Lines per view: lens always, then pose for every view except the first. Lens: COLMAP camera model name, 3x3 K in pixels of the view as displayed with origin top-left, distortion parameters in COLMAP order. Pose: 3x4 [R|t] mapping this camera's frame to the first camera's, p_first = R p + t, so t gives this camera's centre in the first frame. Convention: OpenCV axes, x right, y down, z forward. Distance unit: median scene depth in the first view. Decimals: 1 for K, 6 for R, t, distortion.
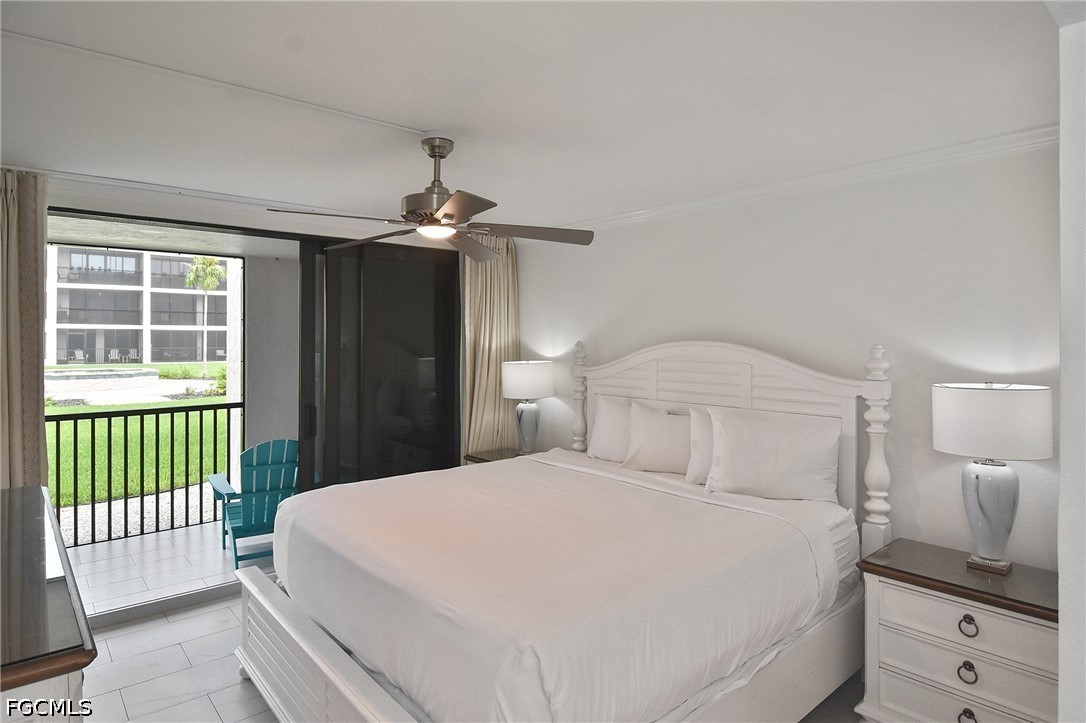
lens RADIAL K [[605.7, 0, 530.7], [0, 605.7, 336.3], [0, 0, 1]] dist [-0.001821, -0.003129]
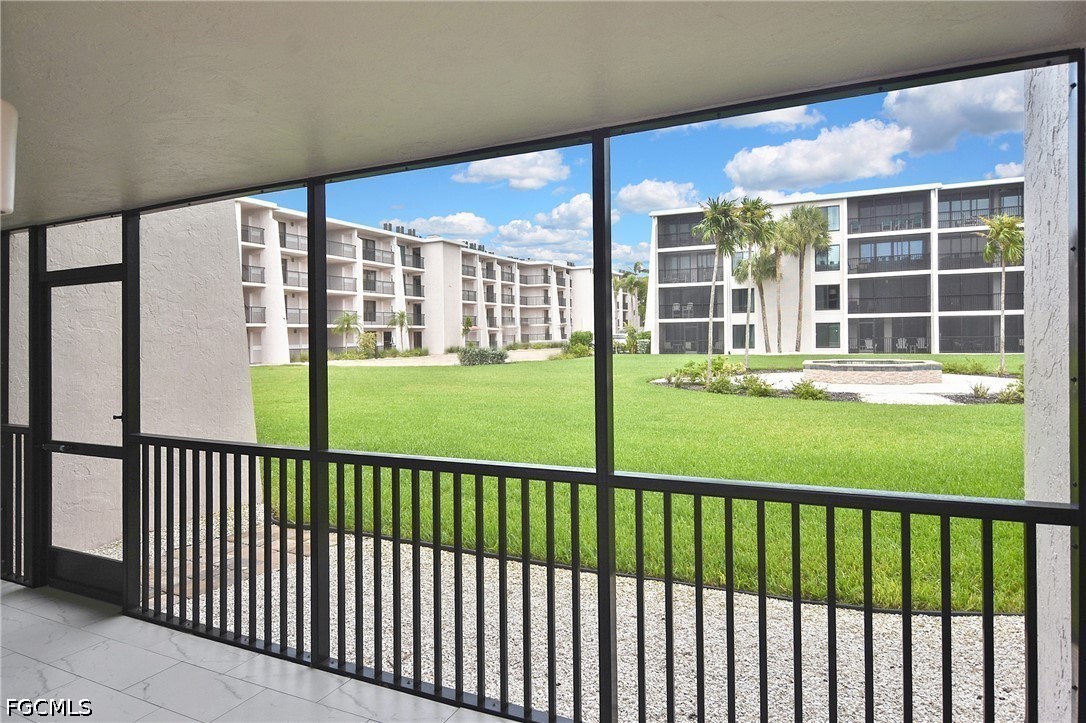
lens RADIAL K [[605.7, 0, 547.4], [0, 605.7, 348.1], [0, 0, 1]] dist [-0.001821, -0.003129]
pose [[0.413762, 0.010892, -0.910320, -0.044556], [0.024087, 0.999447, 0.022906, 0.001476], [0.910066, -0.031404, 0.413271, 0.088781]]
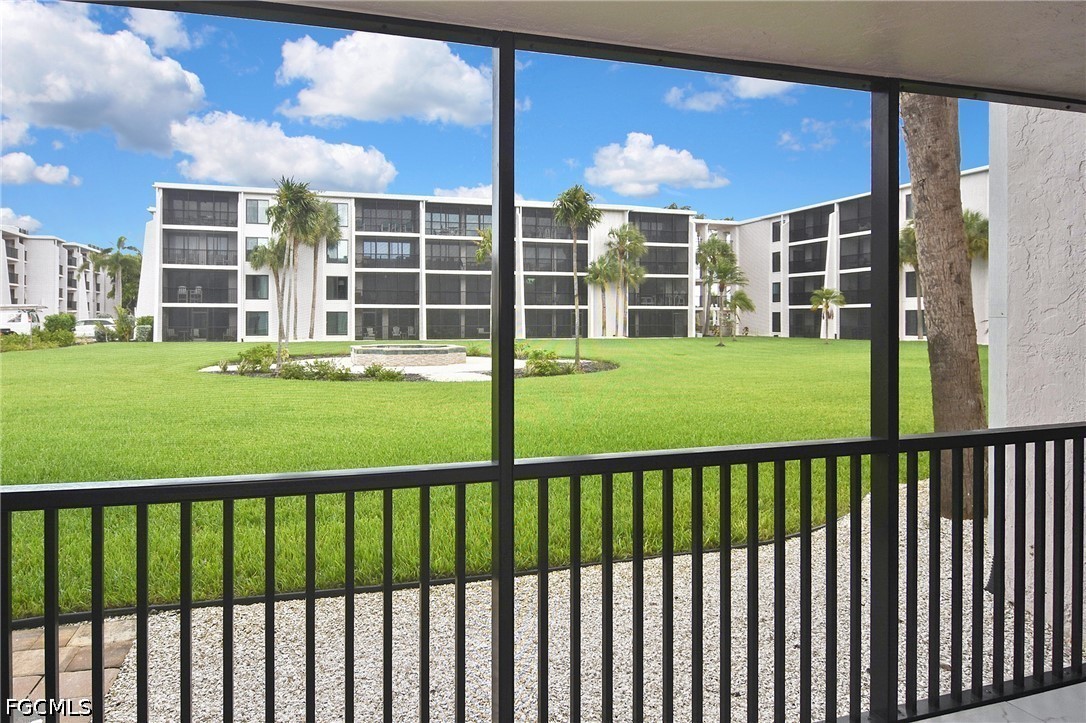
lens RADIAL K [[605.7, 0, 473.8], [0, 605.7, 312.3], [0, 0, 1]] dist [-0.001821, -0.003129]
pose [[0.897315, -0.007277, -0.441331, -0.077842], [0.004632, 0.999964, -0.007070, 0.003722], [0.441367, 0.004300, 0.897316, 0.074317]]
